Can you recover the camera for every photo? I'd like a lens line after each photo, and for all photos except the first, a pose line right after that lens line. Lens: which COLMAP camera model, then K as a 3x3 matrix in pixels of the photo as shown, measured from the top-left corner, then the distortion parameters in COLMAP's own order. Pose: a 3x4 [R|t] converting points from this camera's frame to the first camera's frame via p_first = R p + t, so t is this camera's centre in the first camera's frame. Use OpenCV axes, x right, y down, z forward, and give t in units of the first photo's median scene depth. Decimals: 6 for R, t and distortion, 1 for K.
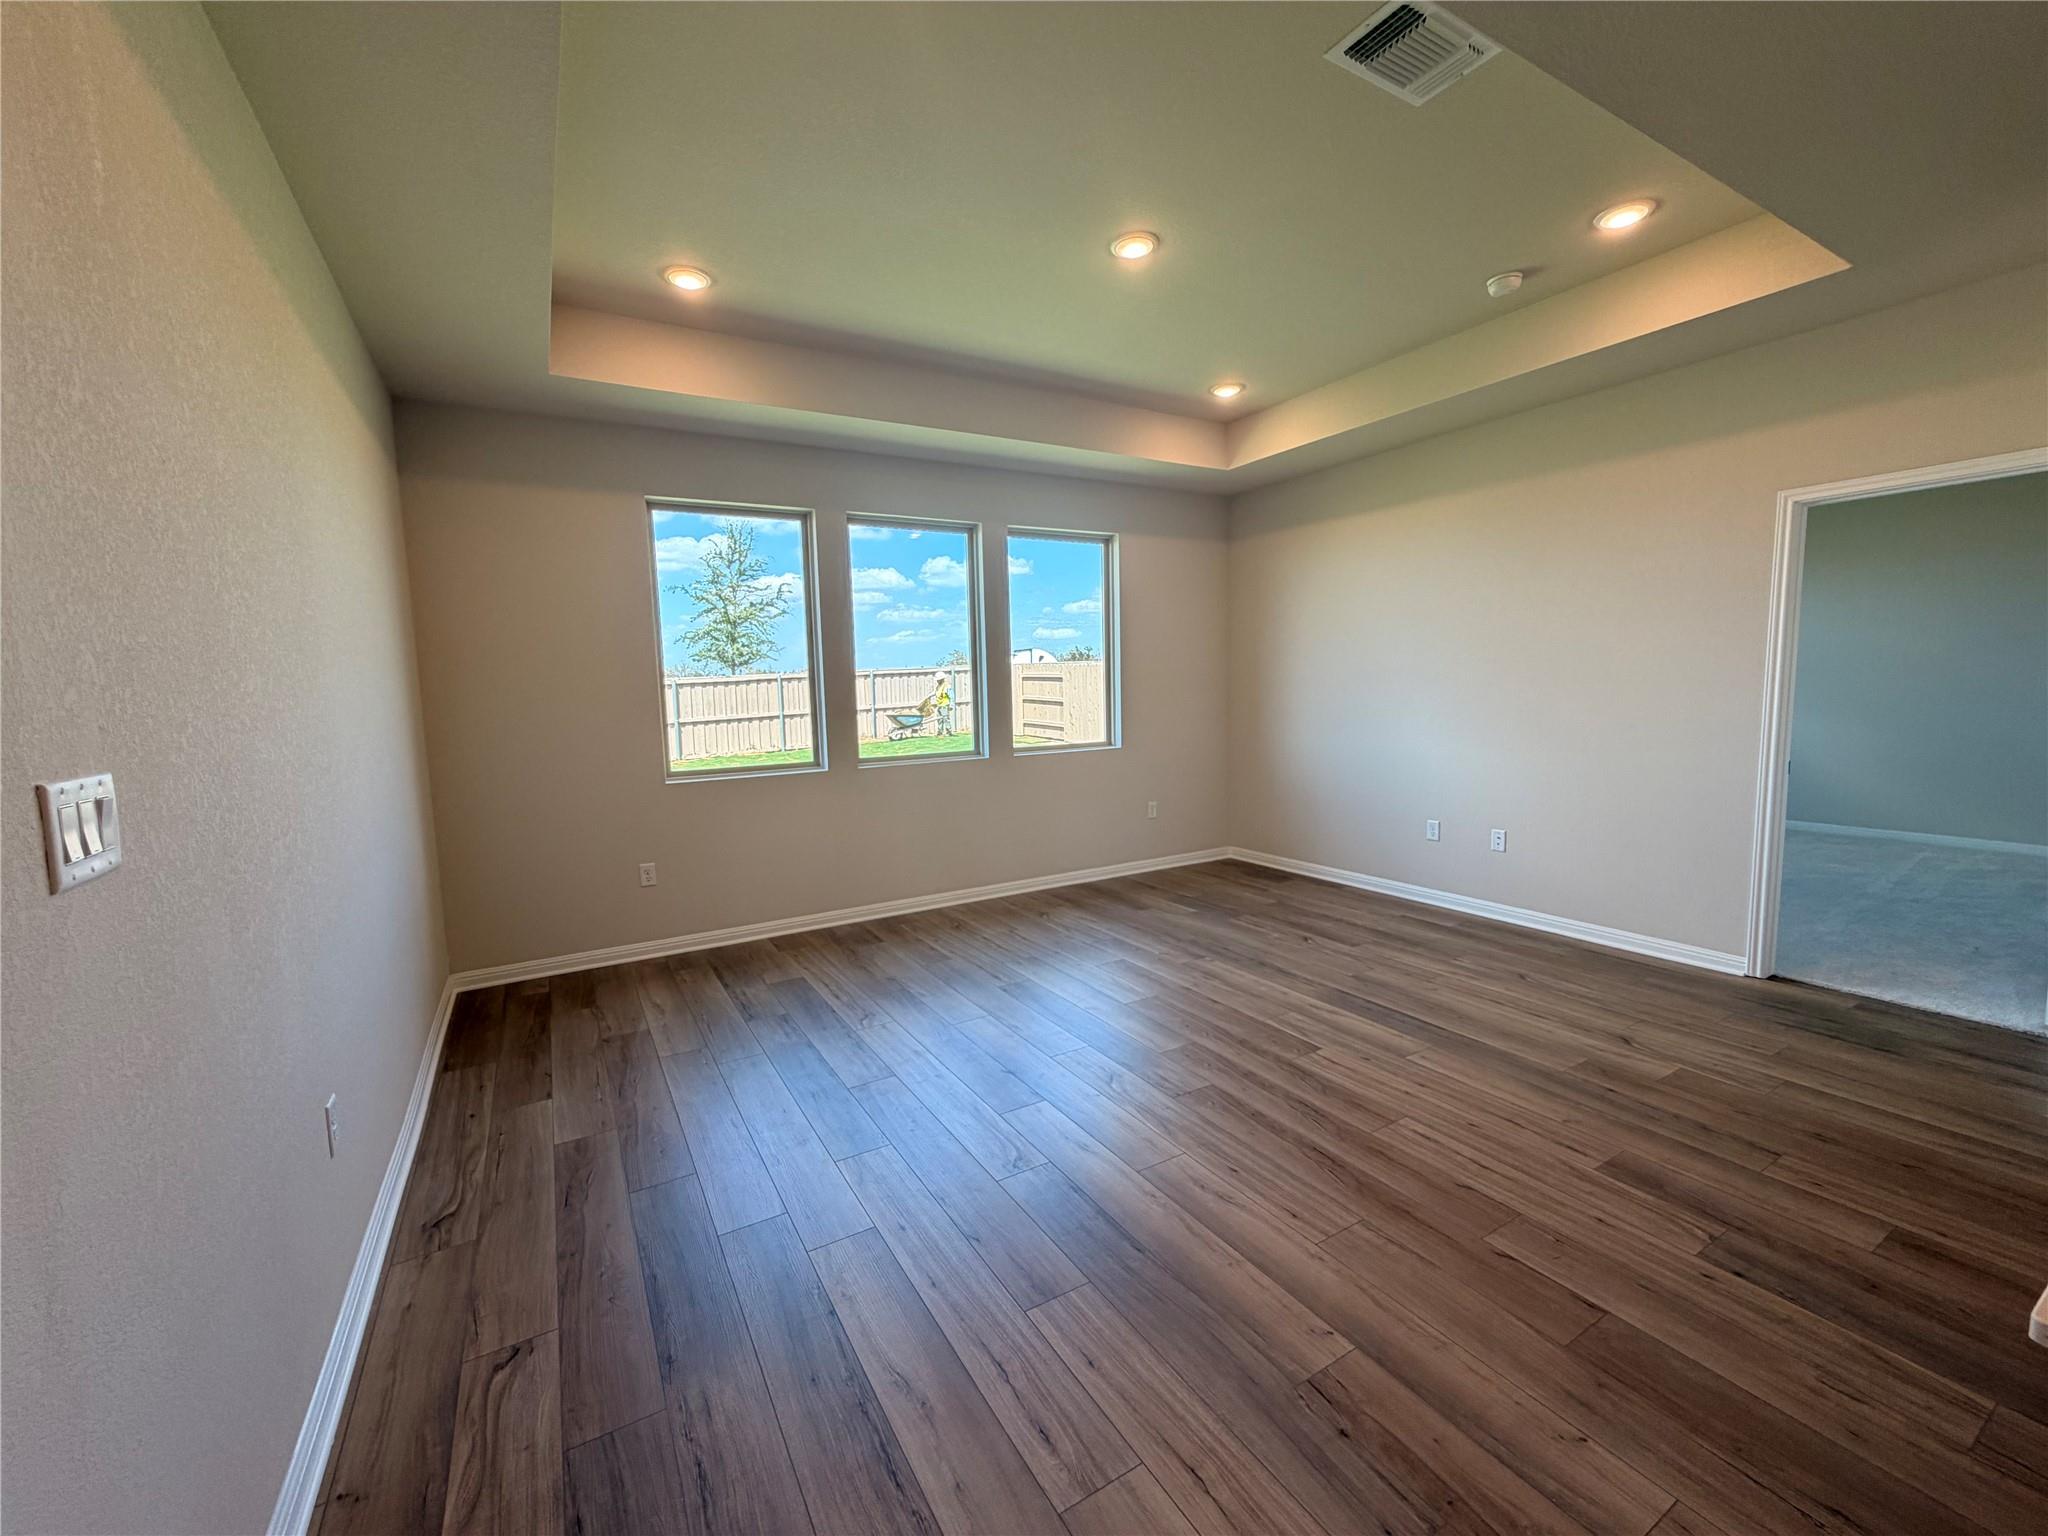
lens RADIAL K [[820.1, 0, 1015.9], [0, 820.1, 768.0], [0, 0, 1]] dist [-0.000426, 0.000538]
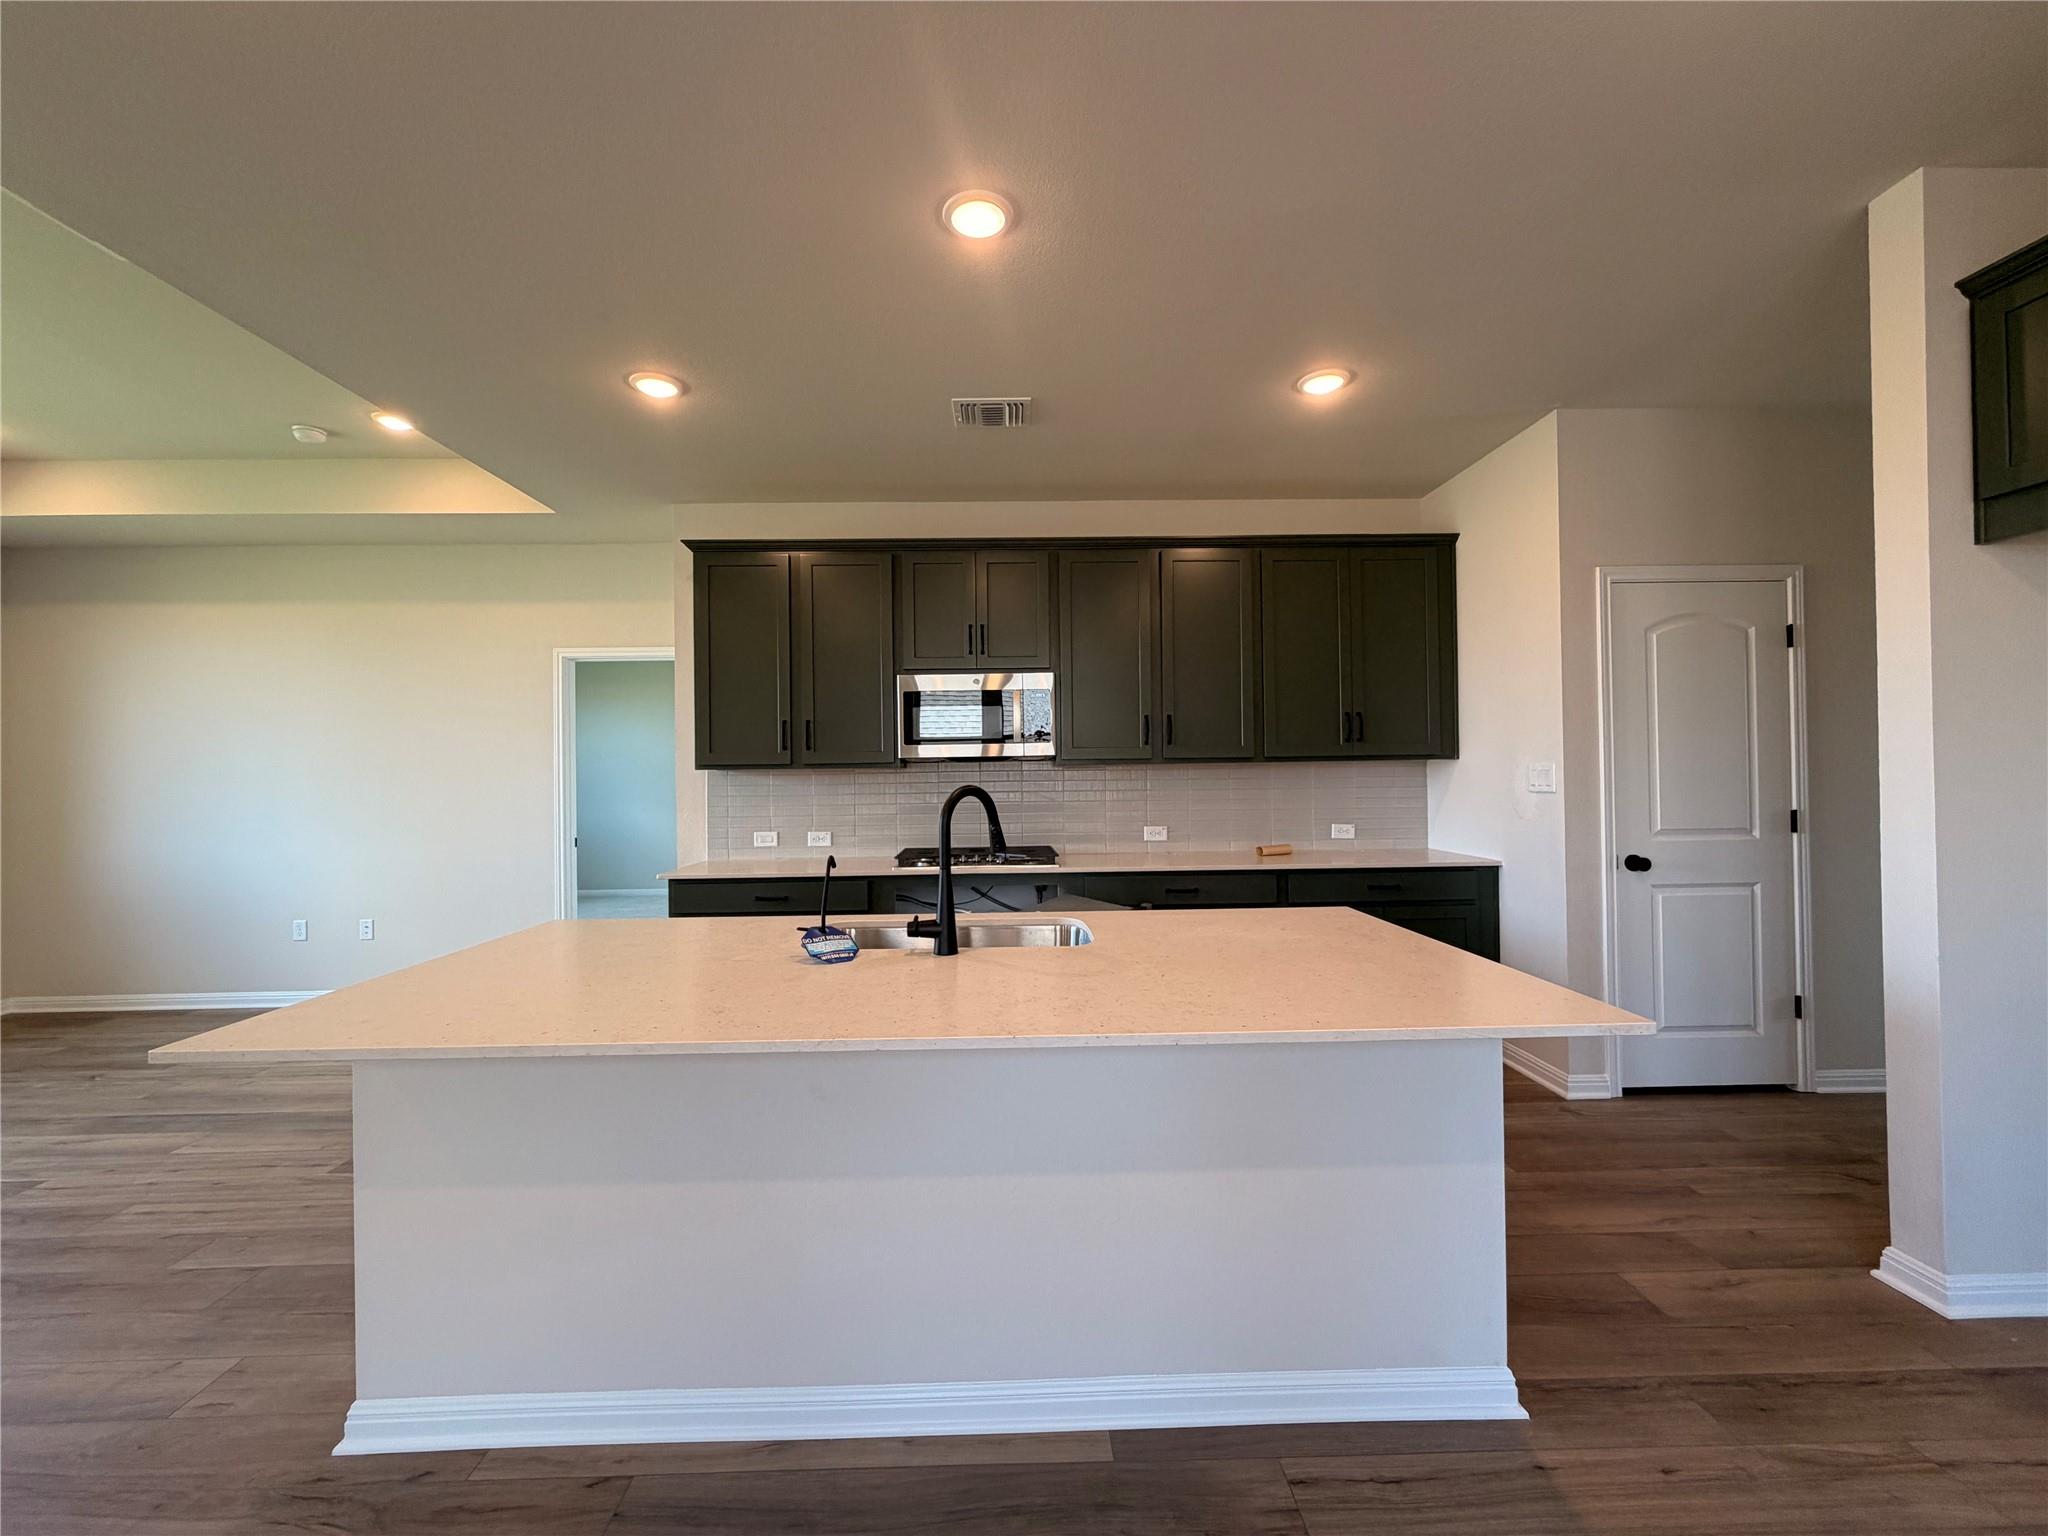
lens RADIAL K [[820.1, 0, 1015.9], [0, 820.1, 768.0], [0, 0, 1]] dist [-0.000426, 0.000538]
pose [[0.485201, 0.027436, 0.873972, 0.079167], [0.090202, 0.992605, -0.081238, 0.054782], [-0.869737, 0.118251, 0.479138, -0.340845]]
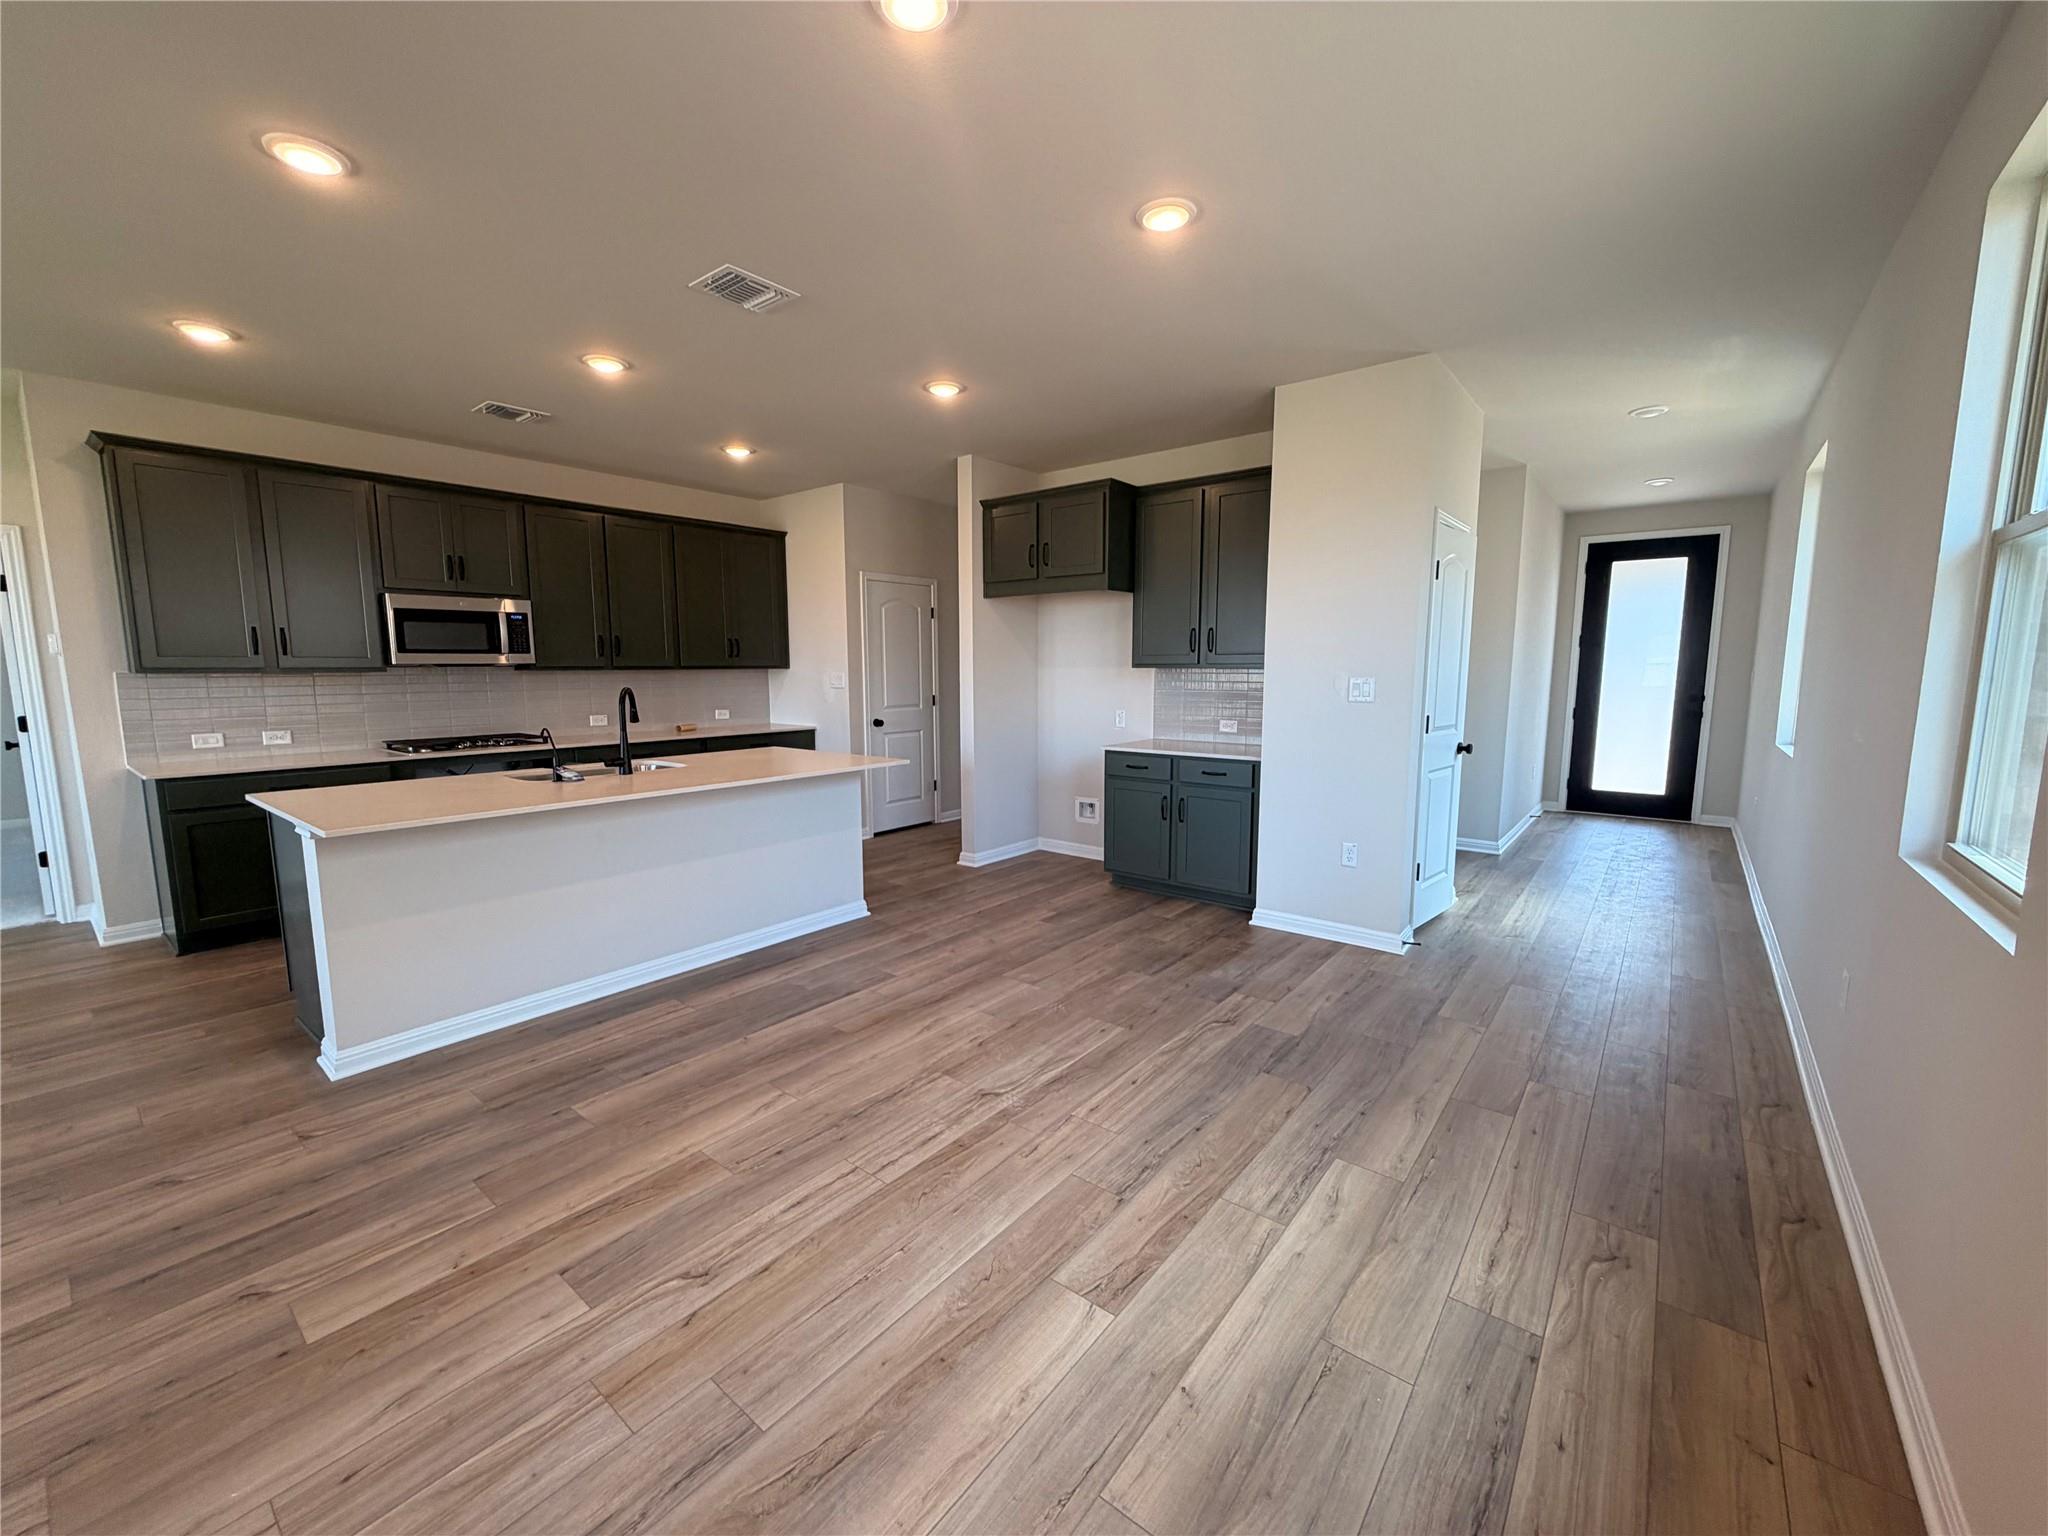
lens RADIAL K [[820.1, 0, 1015.9], [0, 820.1, 768.0], [0, 0, 1]] dist [-0.000426, 0.000538]
pose [[-0.357615, -0.088602, 0.929656, -0.616945], [0.107528, 0.984961, 0.135236, 0.032112], [-0.927658, 0.148326, -0.342710, -0.133595]]
